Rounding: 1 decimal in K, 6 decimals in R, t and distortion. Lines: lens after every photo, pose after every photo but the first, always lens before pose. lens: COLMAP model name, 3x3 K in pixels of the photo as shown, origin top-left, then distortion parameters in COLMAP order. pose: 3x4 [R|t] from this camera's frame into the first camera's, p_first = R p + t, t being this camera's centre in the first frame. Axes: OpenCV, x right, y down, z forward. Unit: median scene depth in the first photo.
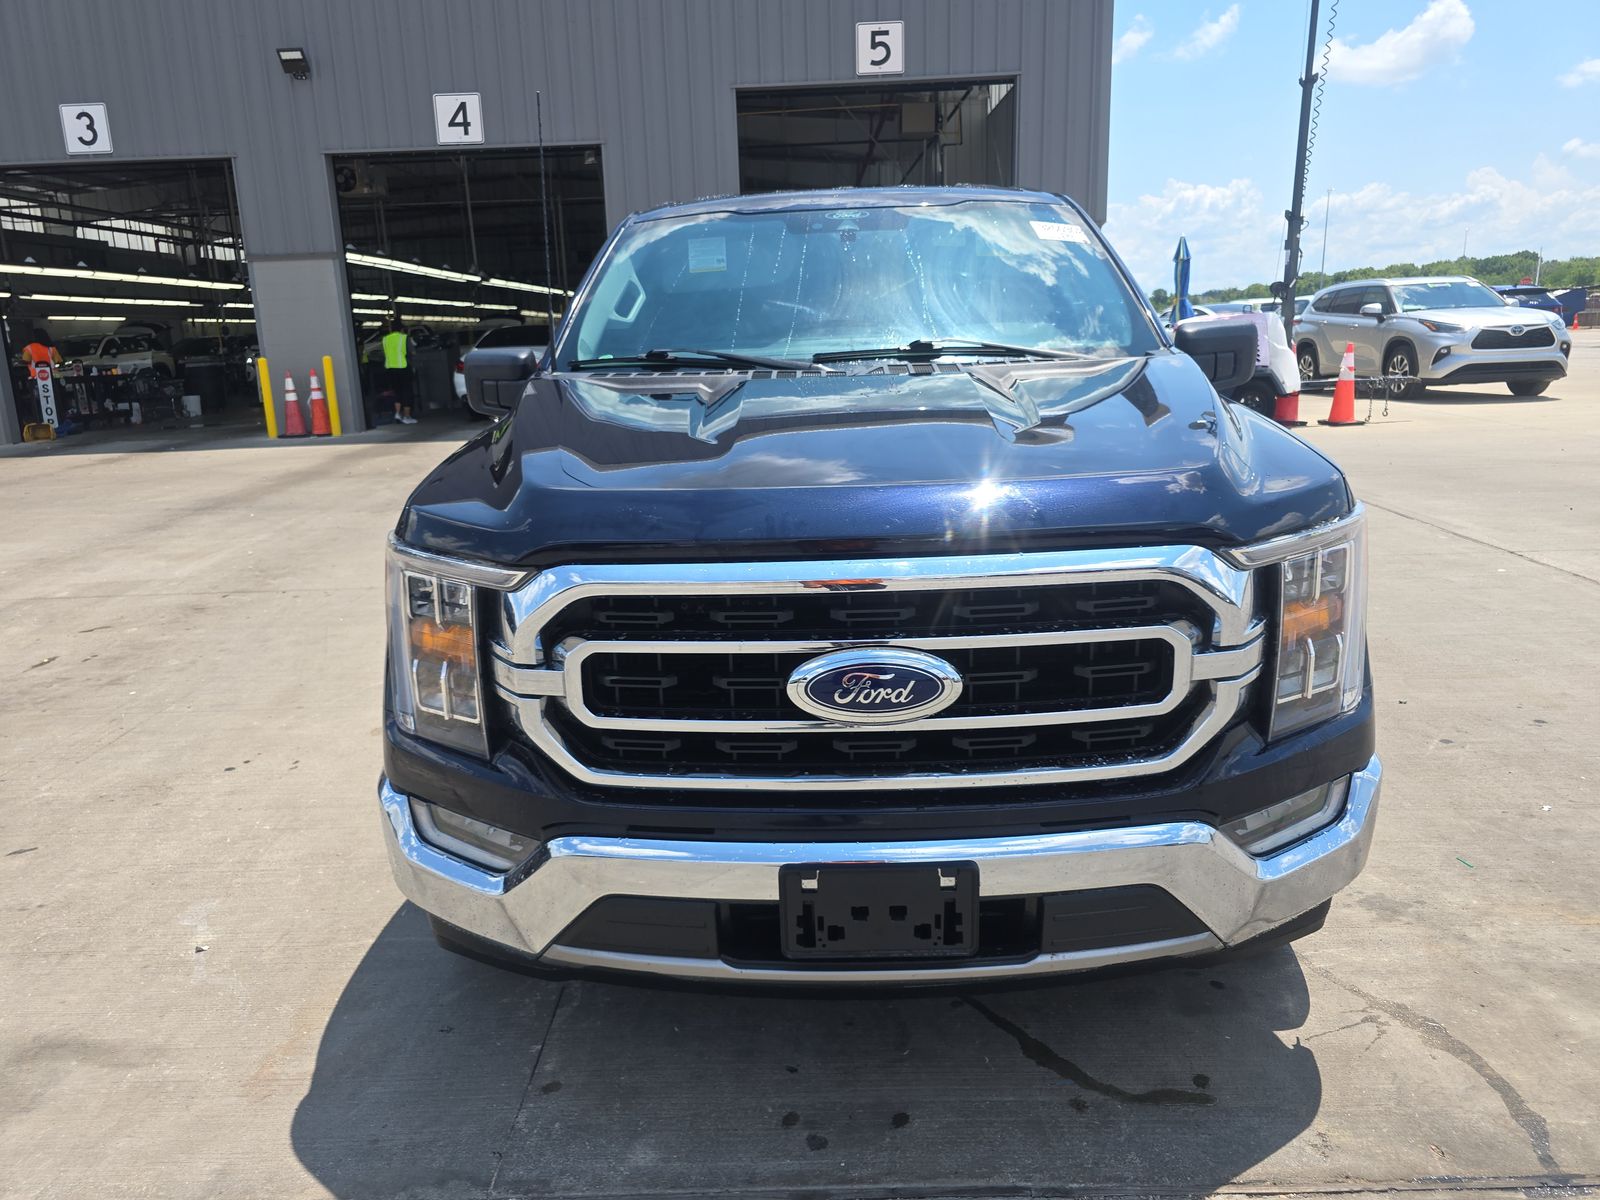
lens RADIAL K [[1098.0, 0, 800.6], [0, 1098.0, 597.3], [0, 0, 1]] dist [0.032546, -0.030670]
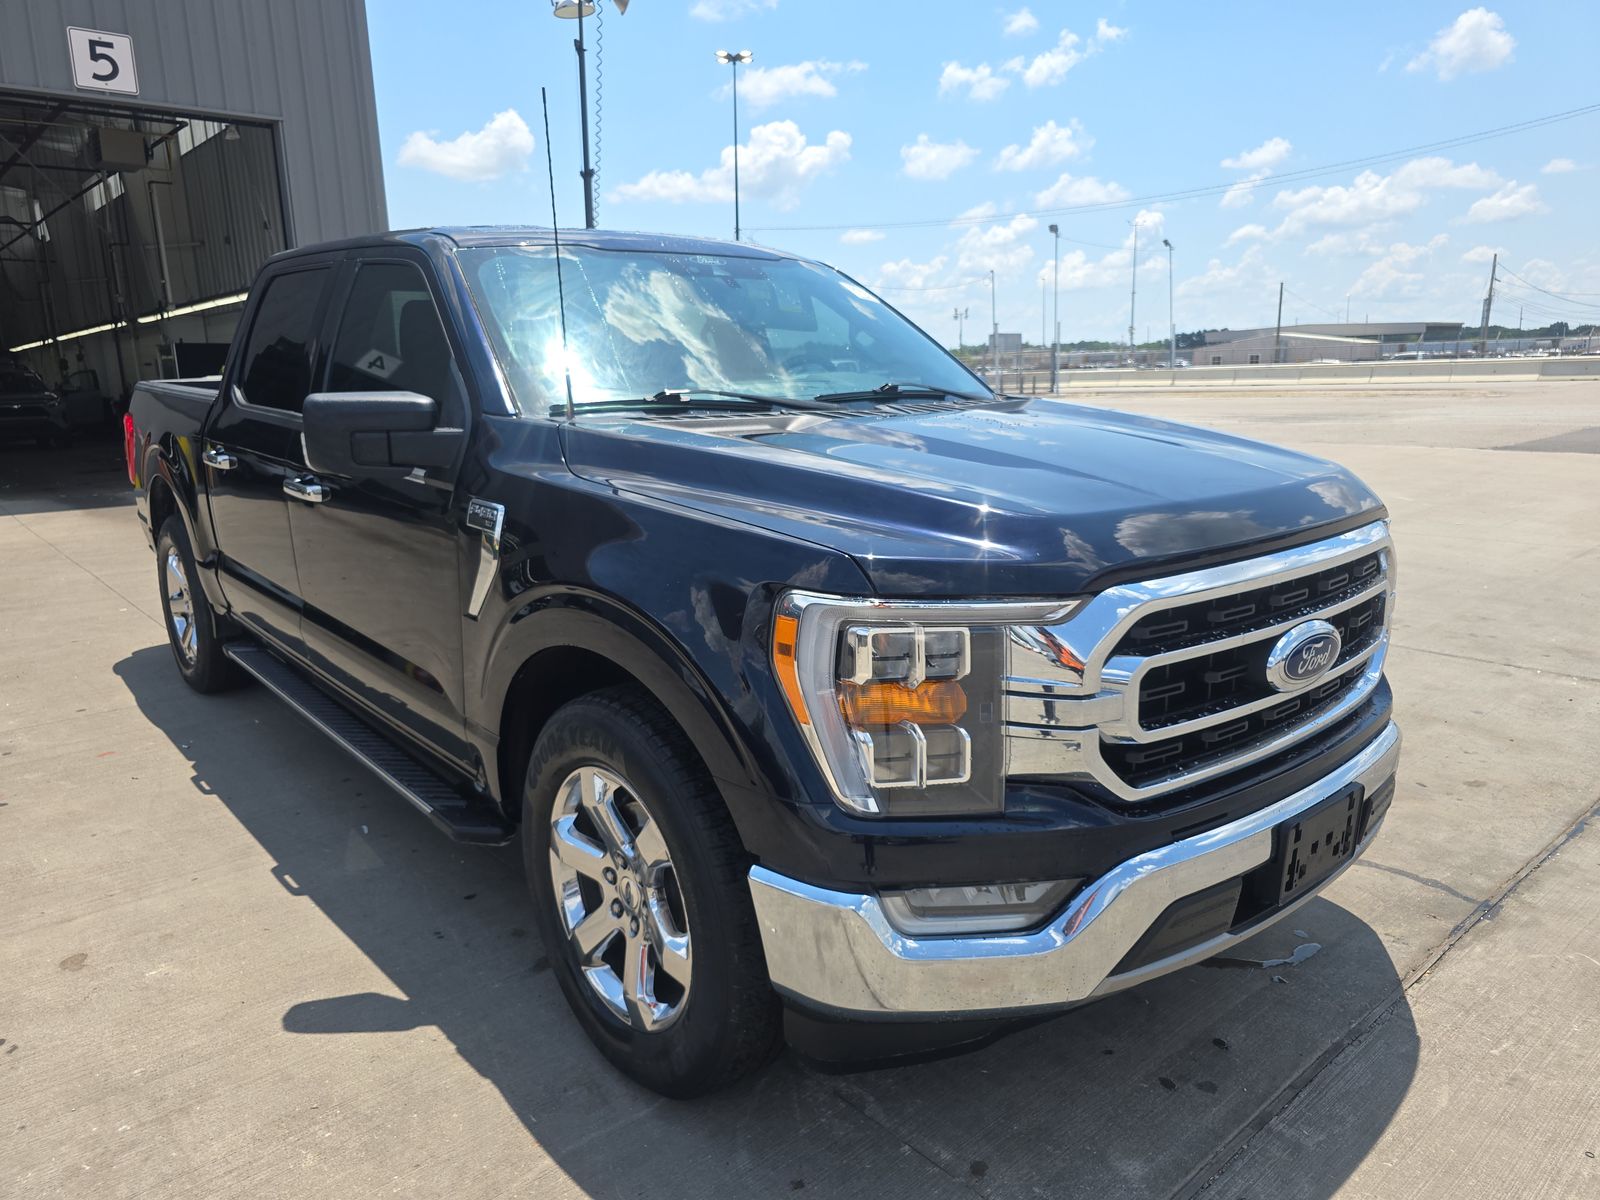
lens RADIAL K [[1098.0, 0, 805.8], [0, 1098.0, 600.6], [0, 0, 1]] dist [0.032546, -0.030670]
pose [[0.737114, -0.116656, 0.665623, -0.143925], [0.154544, 0.987984, 0.002010, -0.008342], [-0.657859, 0.101387, 0.746286, 0.056887]]
